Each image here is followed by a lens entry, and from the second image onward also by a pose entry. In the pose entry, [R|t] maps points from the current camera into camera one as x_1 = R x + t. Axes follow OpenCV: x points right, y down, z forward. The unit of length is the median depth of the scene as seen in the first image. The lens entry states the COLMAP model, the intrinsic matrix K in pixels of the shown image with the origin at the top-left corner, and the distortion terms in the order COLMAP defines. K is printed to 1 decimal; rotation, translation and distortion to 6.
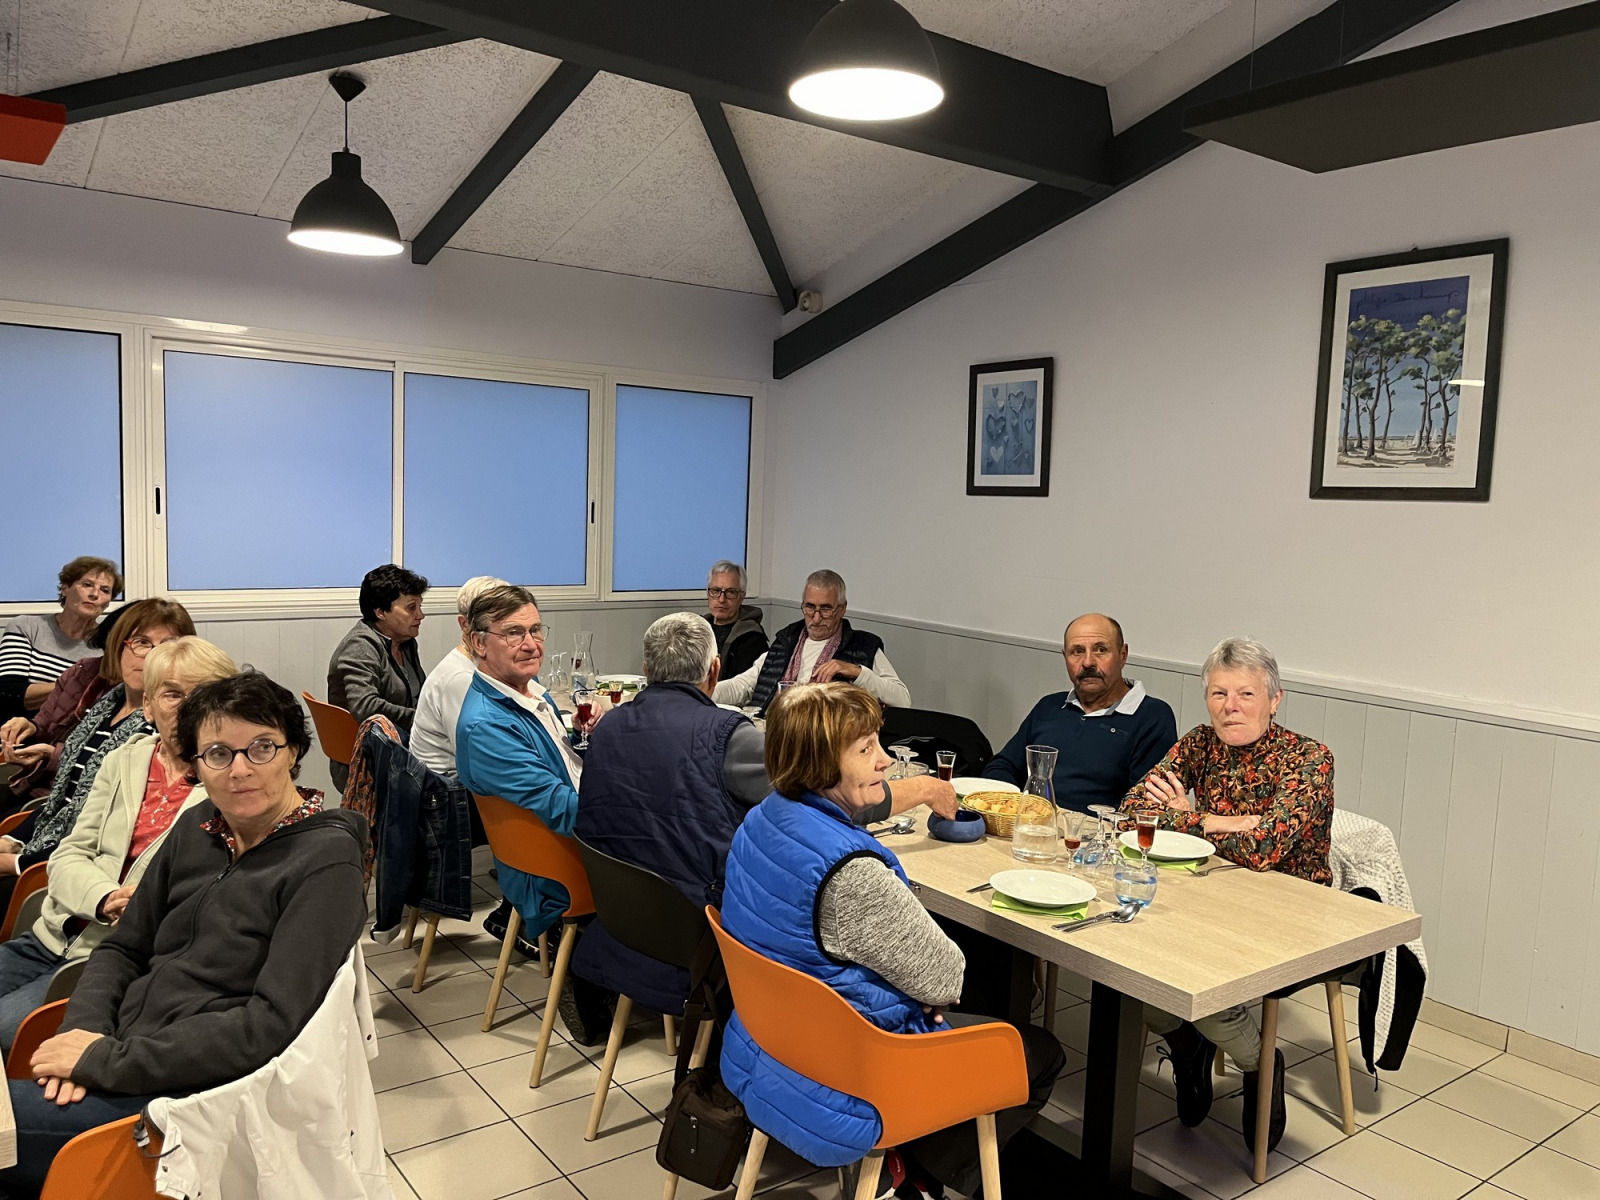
lens RADIAL K [[1212.2, 0, 796.5], [0, 1212.2, 600.1], [0, 0, 1]] dist [0.078791, -0.119786]
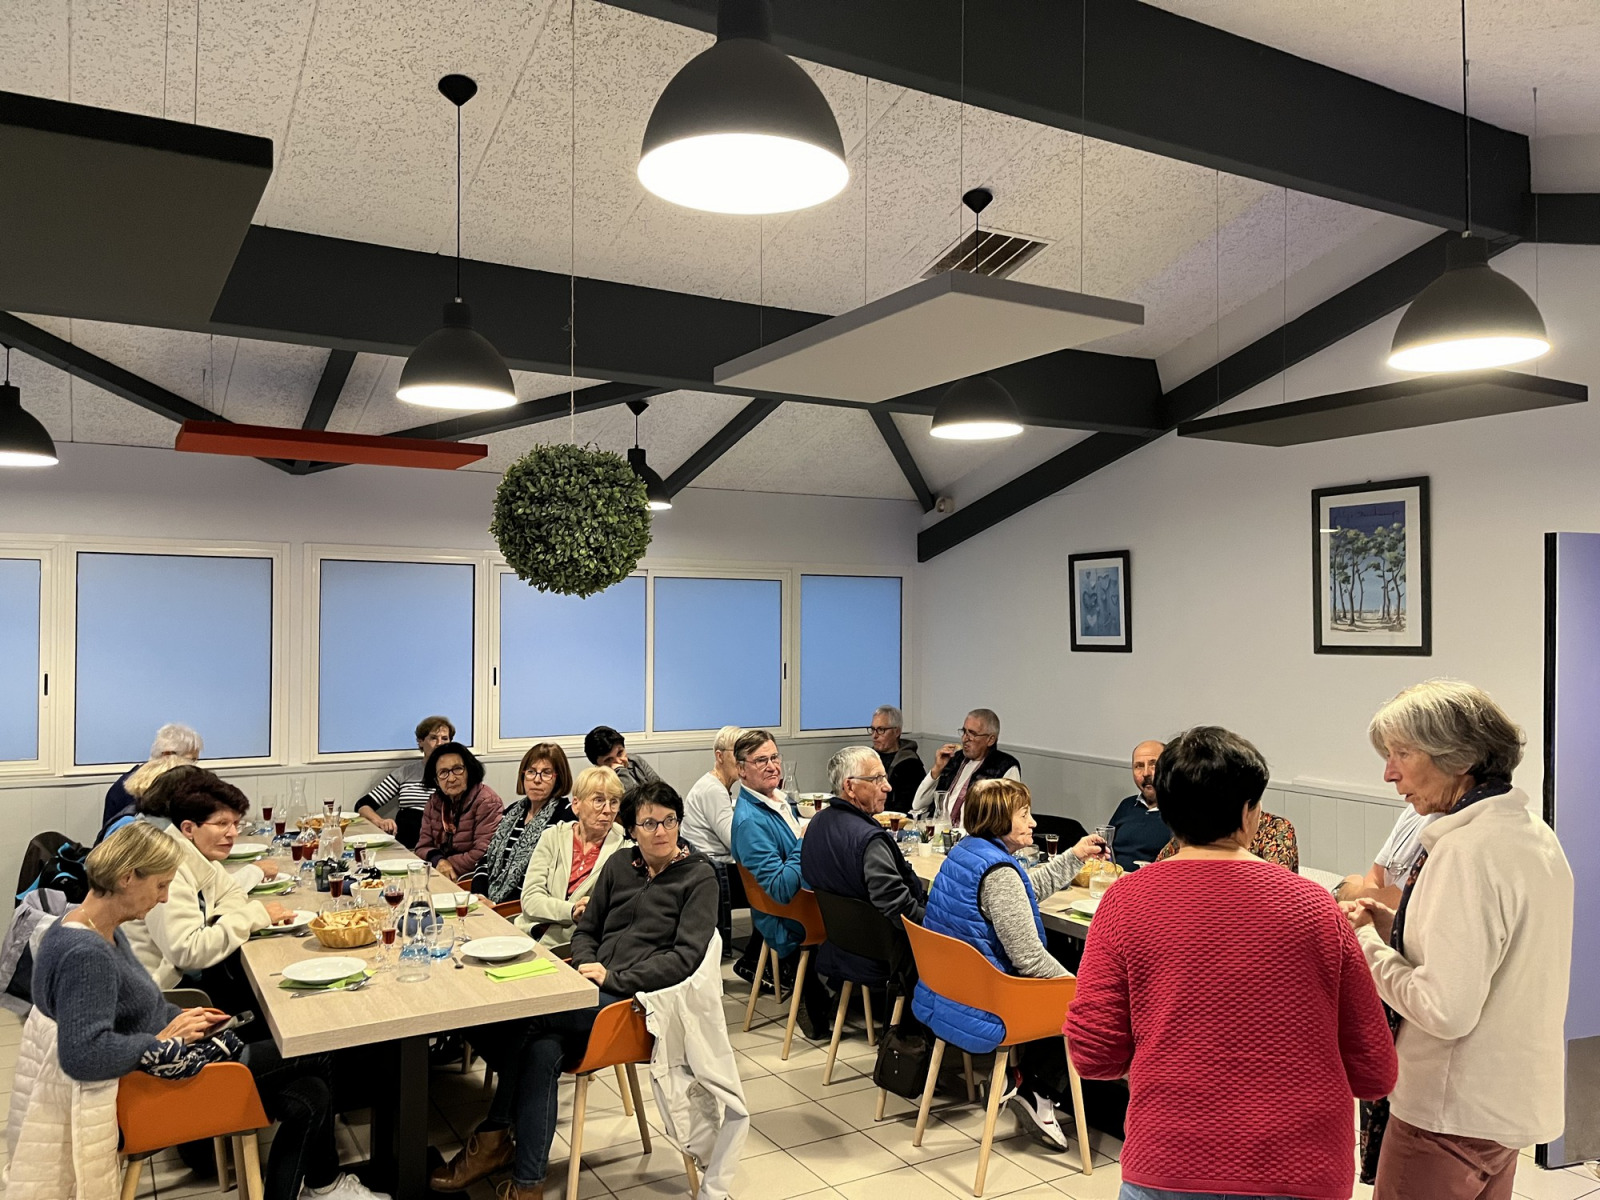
lens RADIAL K [[1212.2, 0, 796.5], [0, 1212.2, 600.1], [0, 0, 1]] dist [0.078791, -0.119786]
pose [[0.992959, -0.035887, -0.112891, -0.005590], [0.023152, 0.993421, -0.112157, -0.001438], [0.116173, 0.108753, 0.987257, -0.465346]]
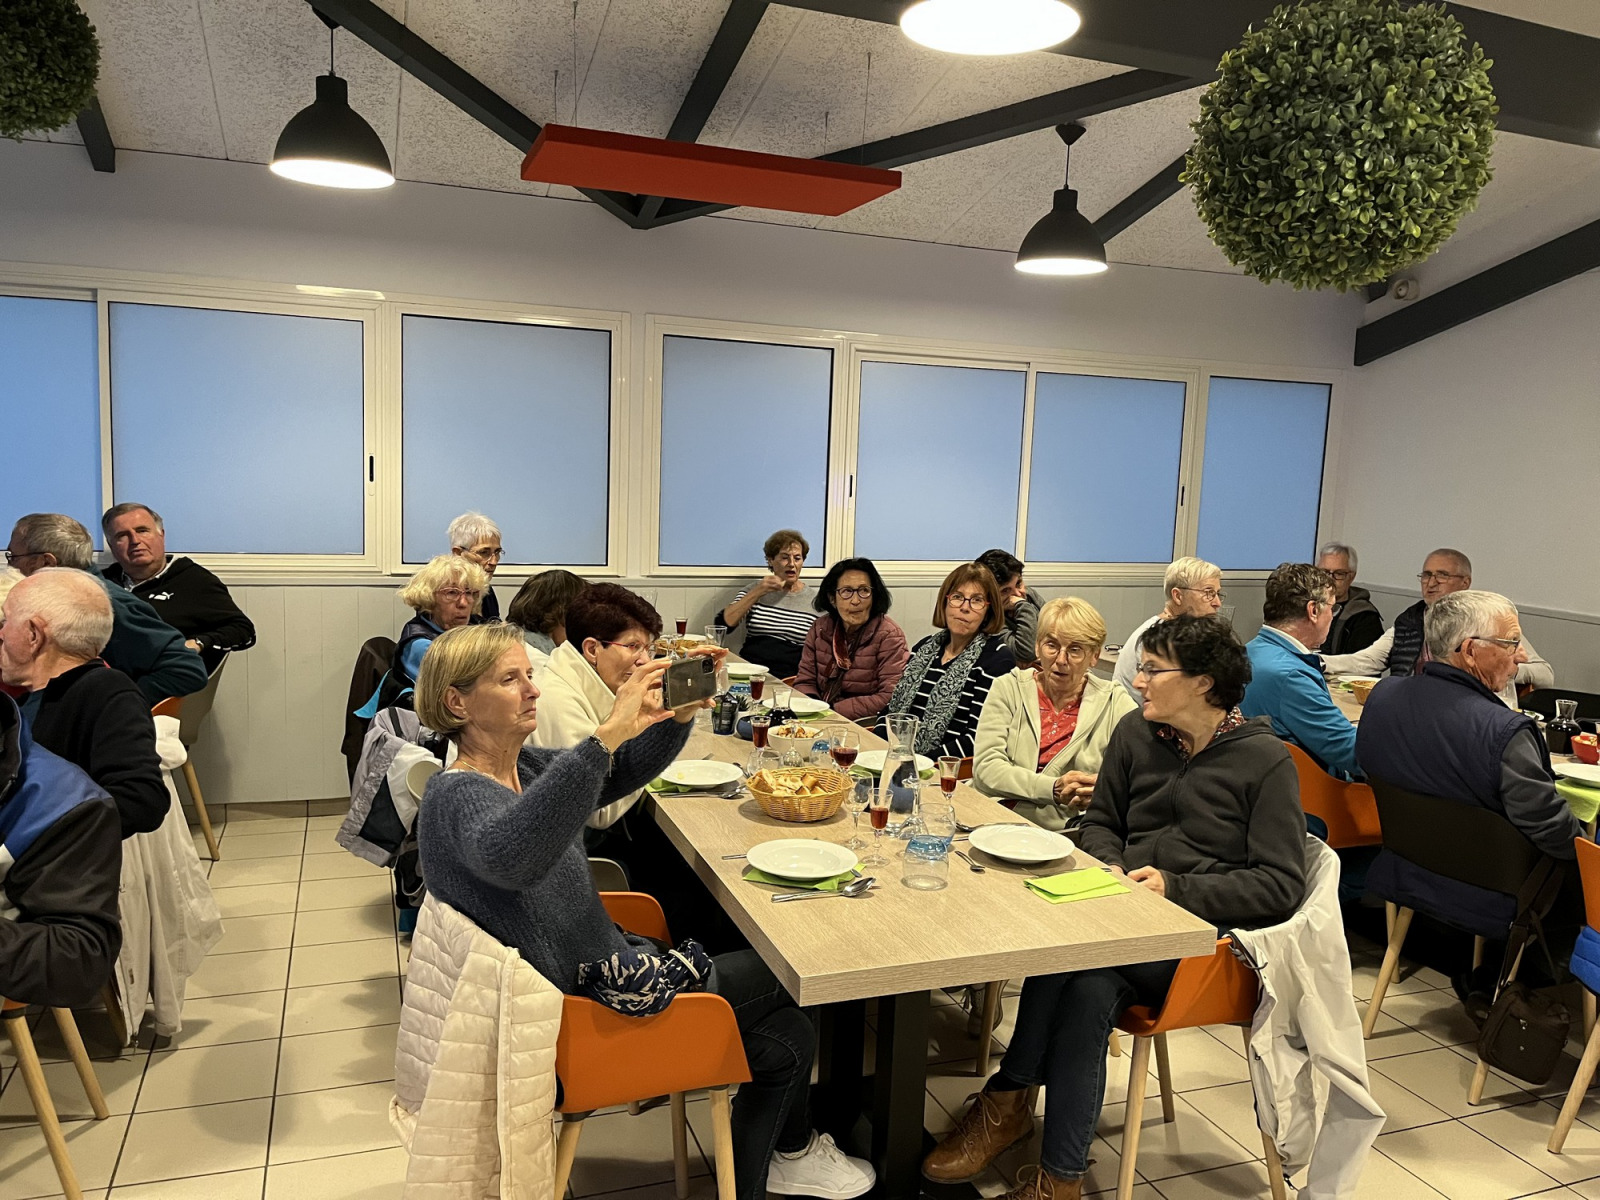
lens RADIAL K [[1212.2, 0, 796.5], [0, 1212.2, 600.1], [0, 0, 1]] dist [0.078791, -0.119786]
pose [[0.958223, 0.032103, -0.284216, -0.277359], [-0.027557, 0.999421, 0.019981, 0.011513], [0.284692, -0.011314, 0.958552, -0.202198]]
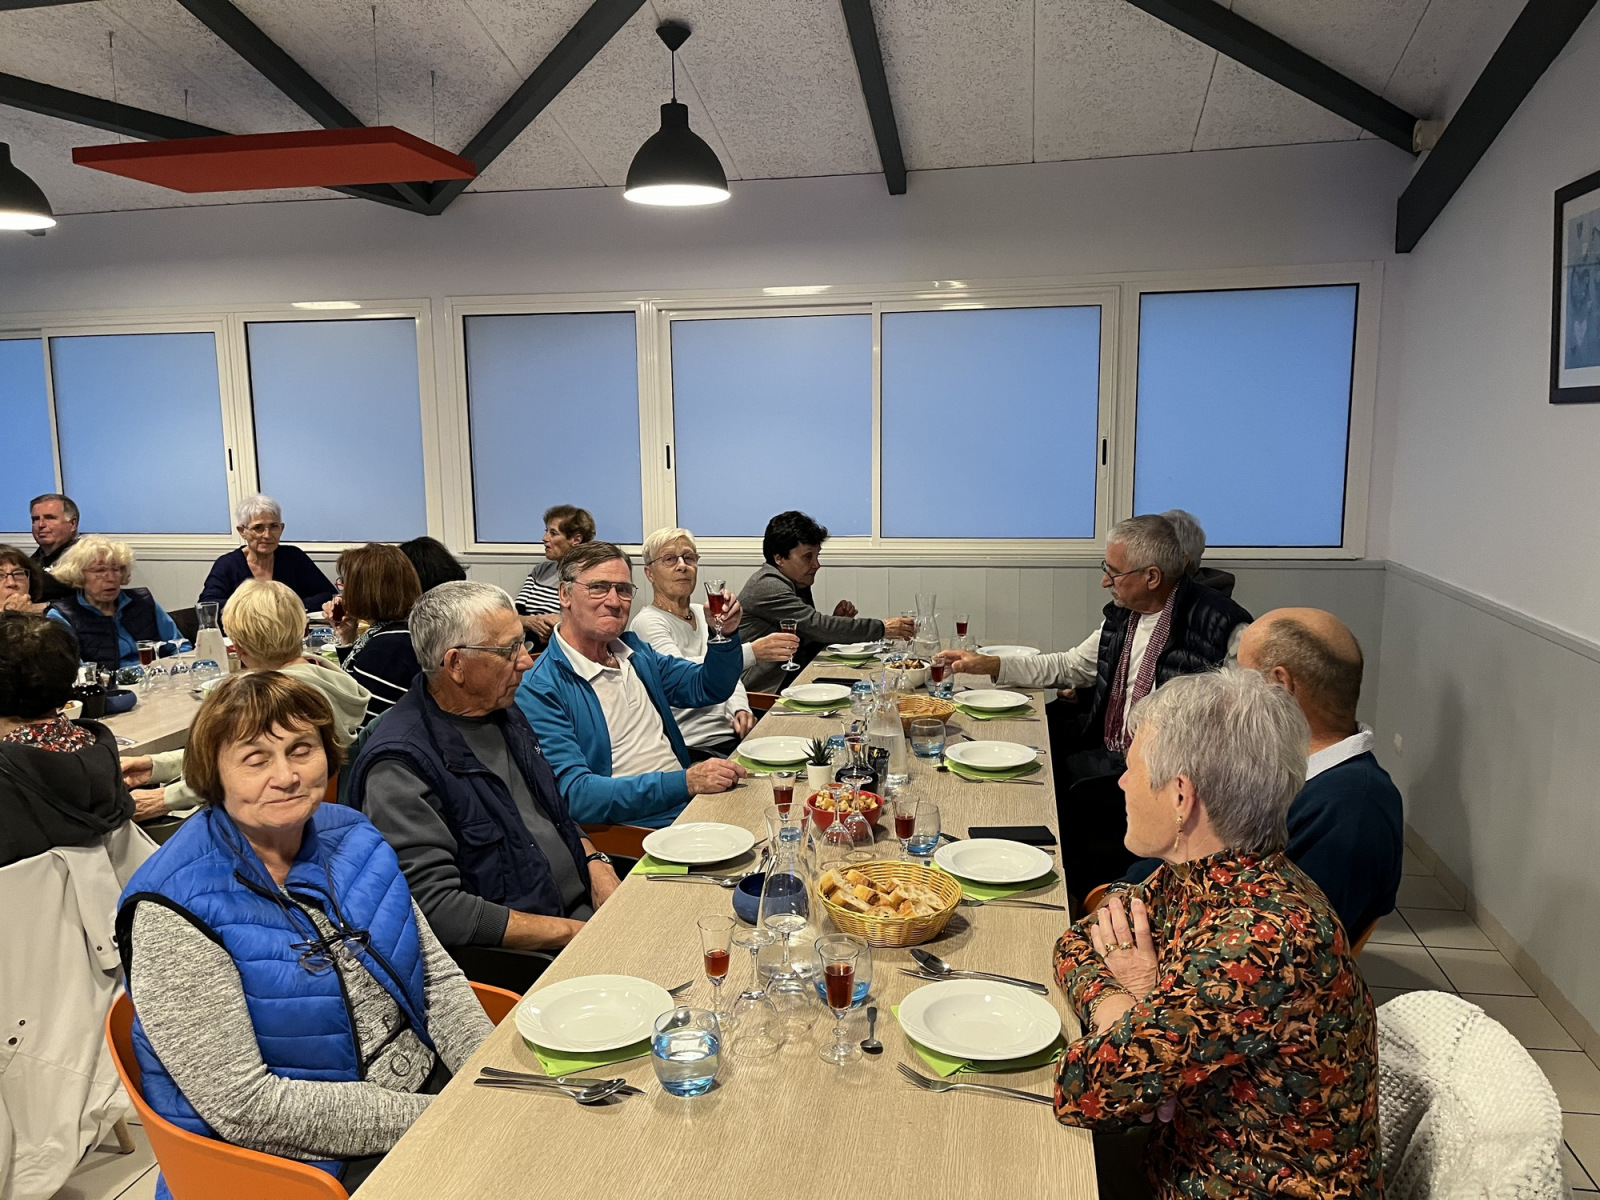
lens RADIAL K [[1201.7, 0, 794.2], [0, 1201.7, 609.0], [0, 0, 1]] dist [0.076065, -0.089043]
pose [[0.669259, 0.066542, -0.740044, 0.479780], [-0.020464, 0.997255, 0.071163, -0.025525], [0.742747, -0.032483, 0.668783, 0.402963]]
